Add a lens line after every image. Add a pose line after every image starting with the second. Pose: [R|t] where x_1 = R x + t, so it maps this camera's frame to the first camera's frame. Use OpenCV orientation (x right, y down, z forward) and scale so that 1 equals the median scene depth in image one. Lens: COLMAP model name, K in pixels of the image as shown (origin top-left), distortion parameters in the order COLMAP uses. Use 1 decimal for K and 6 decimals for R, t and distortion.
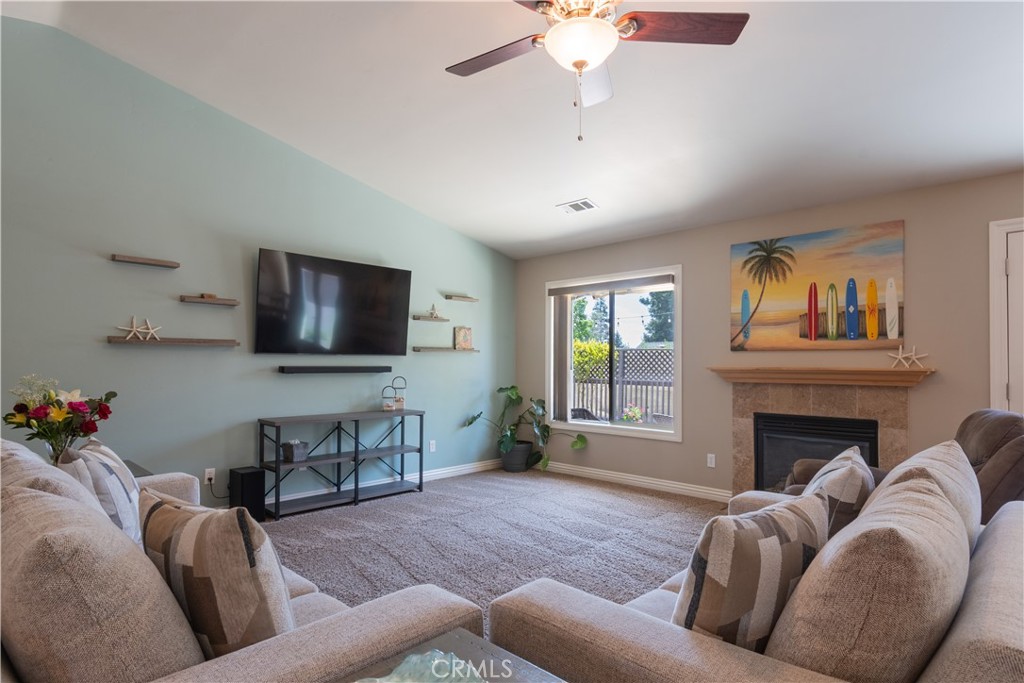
lens RADIAL K [[553.7, 0, 506.2], [0, 553.7, 358.1], [0, 0, 1]] dist [-0.000362, -0.000335]
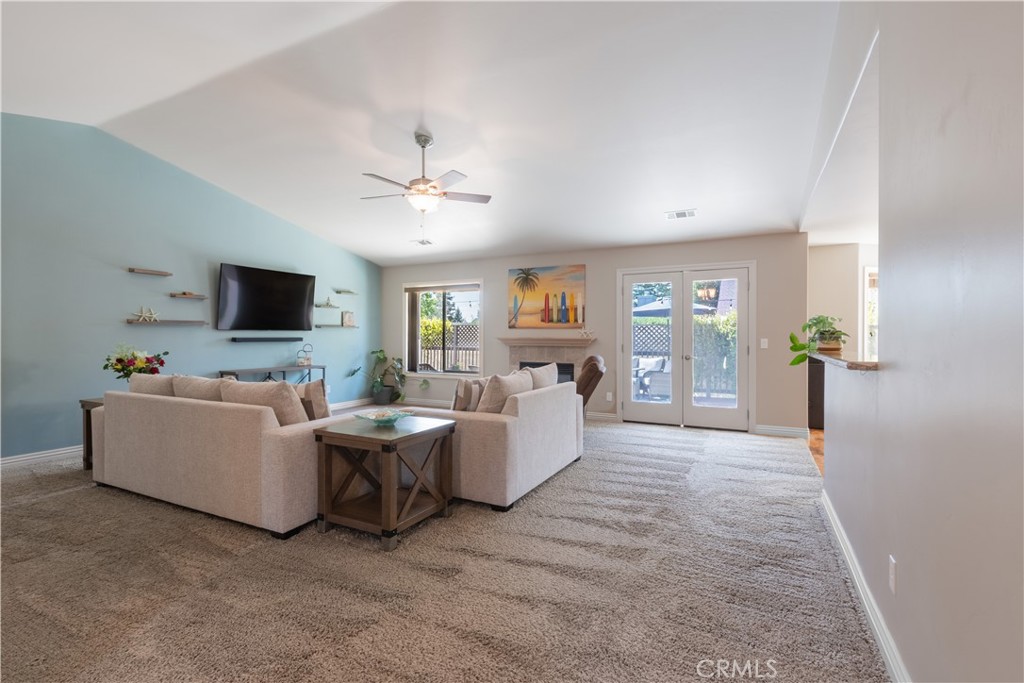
lens RADIAL K [[468.4, 0, 508.2], [0, 468.4, 340.7], [0, 0, 1]] dist [-0.000833, -0.000163]
pose [[0.953798, -0.005103, 0.300407, -0.050246], [-0.001605, 0.999755, 0.022079, -0.005782], [-0.300446, -0.021541, 0.953556, -0.420593]]
